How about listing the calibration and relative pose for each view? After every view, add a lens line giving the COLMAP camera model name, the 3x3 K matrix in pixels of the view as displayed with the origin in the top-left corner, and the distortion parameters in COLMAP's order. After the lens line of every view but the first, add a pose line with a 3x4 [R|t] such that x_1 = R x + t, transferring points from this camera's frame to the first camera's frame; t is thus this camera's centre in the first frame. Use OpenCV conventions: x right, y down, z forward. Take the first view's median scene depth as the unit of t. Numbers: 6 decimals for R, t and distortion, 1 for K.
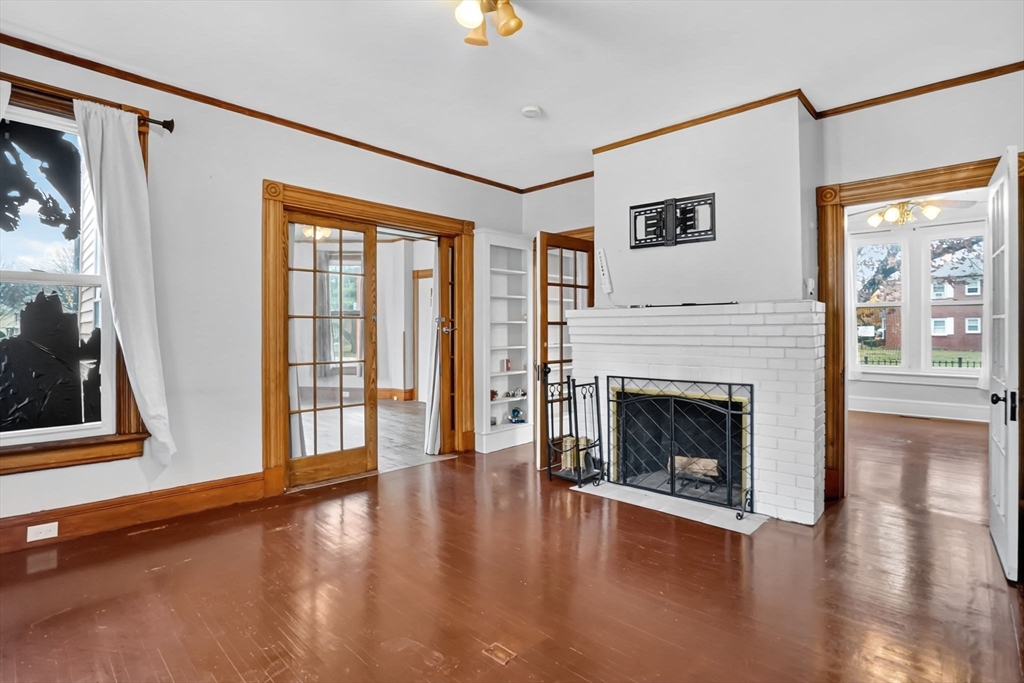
lens RADIAL K [[498.3, 0, 513.4], [0, 498.3, 329.9], [0, 0, 1]] dist [-0.071220, 0.026087]
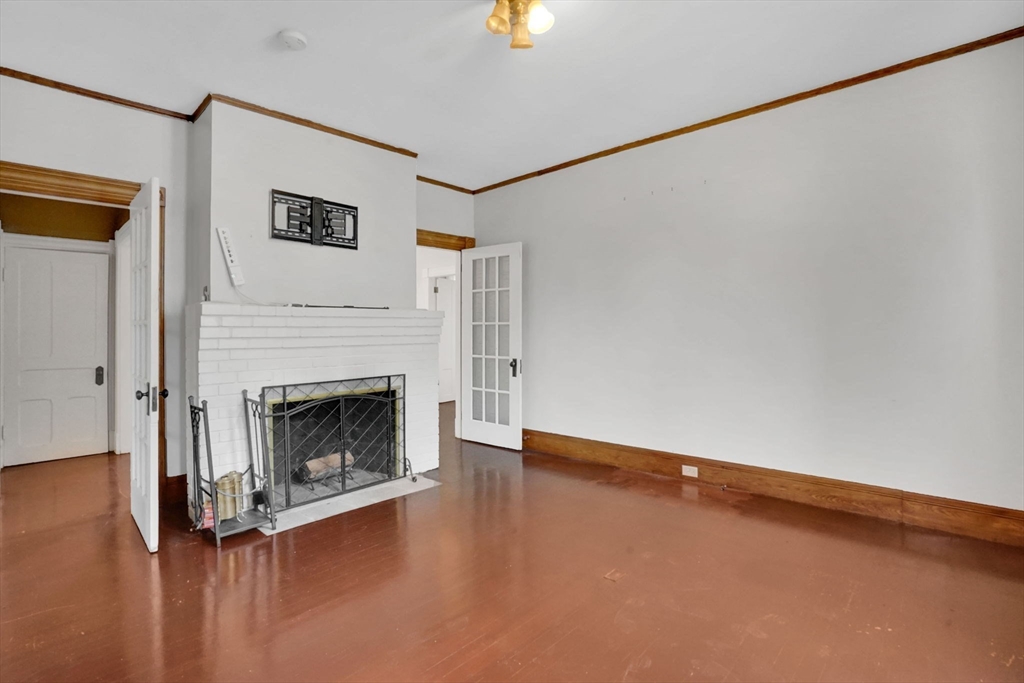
lens RADIAL K [[498.3, 0, 513.4], [0, 498.3, 329.9], [0, 0, 1]] dist [-0.071220, 0.026087]
pose [[-0.026675, 0.001494, 0.999643, -0.657866], [0.009205, 0.999957, -0.001248, 0.002228], [-0.999602, 0.009168, -0.026688, 0.629757]]
